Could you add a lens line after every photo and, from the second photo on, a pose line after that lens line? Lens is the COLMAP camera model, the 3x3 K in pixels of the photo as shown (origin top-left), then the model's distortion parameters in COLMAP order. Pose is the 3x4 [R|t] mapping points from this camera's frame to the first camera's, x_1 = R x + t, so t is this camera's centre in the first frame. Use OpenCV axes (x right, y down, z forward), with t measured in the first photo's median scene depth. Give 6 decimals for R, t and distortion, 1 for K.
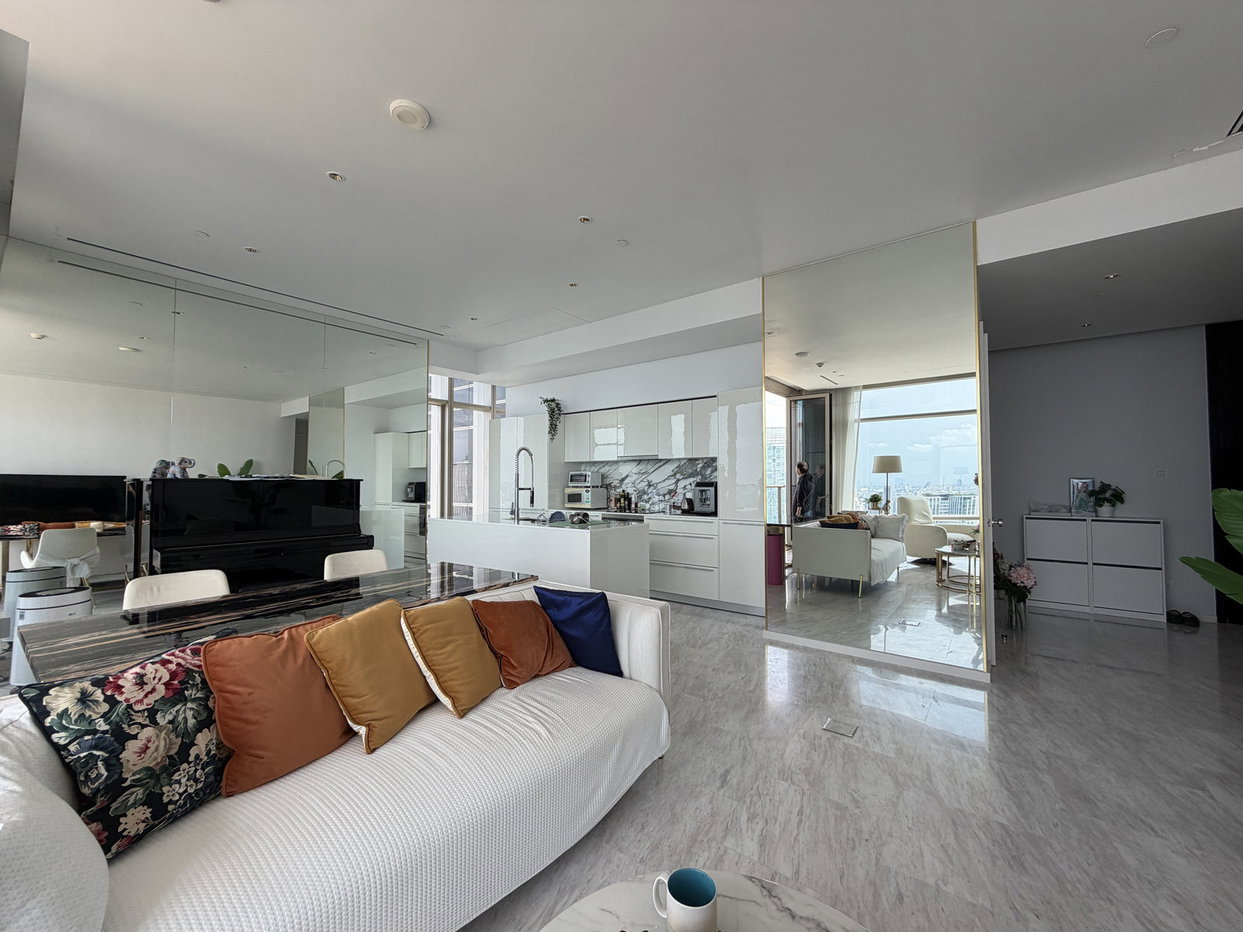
lens RADIAL K [[500.6, 0, 626.4], [0, 500.6, 464.1], [0, 0, 1]] dist [0.004299, 0.000056]
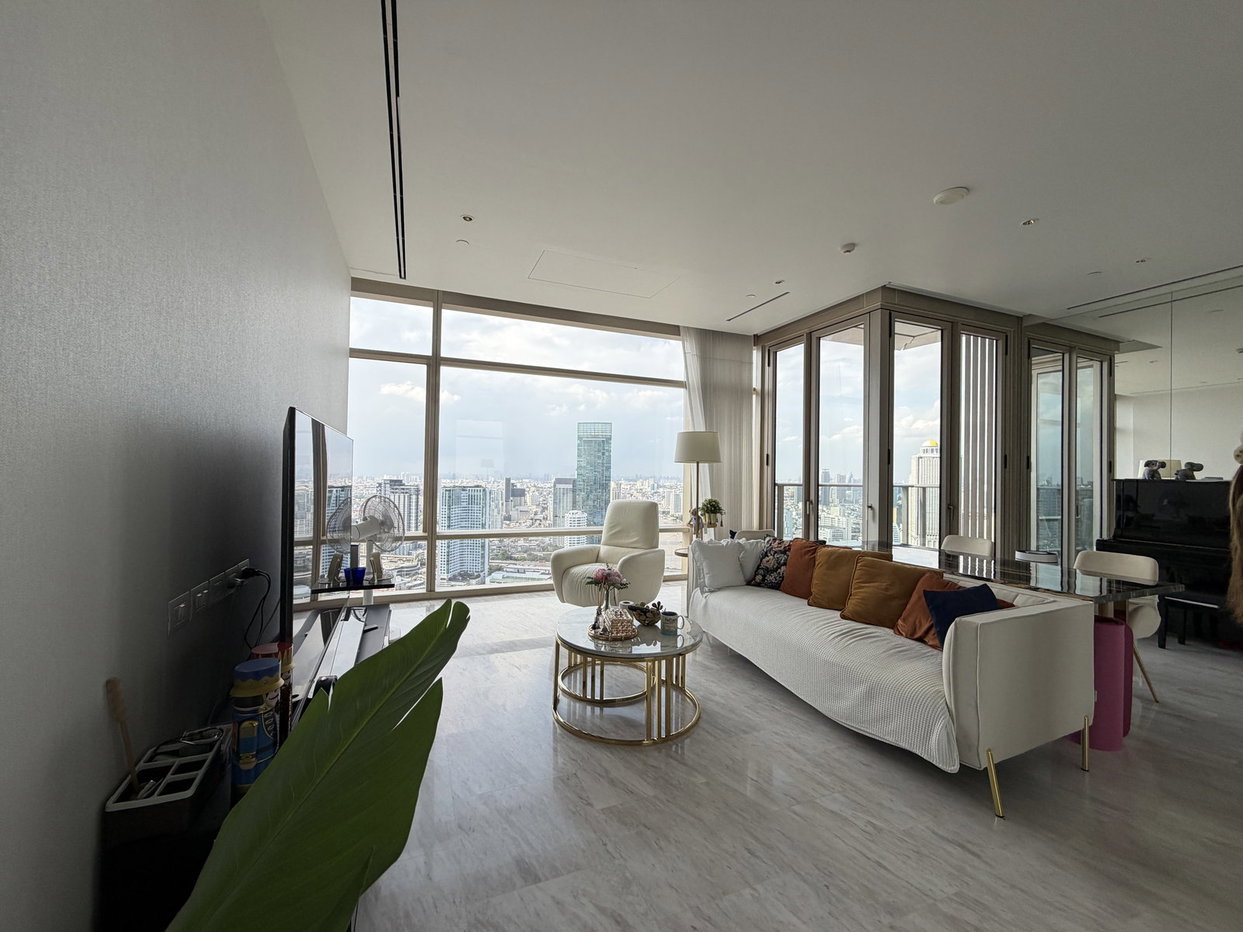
lens RADIAL K [[500.6, 0, 618.6], [0, 500.6, 466.4], [0, 0, 1]] dist [0.004299, 0.000056]
pose [[-0.498167, -0.016352, -0.866927, 0.631488], [0.008639, 0.999679, -0.023821, 0.011336], [0.867038, -0.019356, -0.497866, 0.497854]]
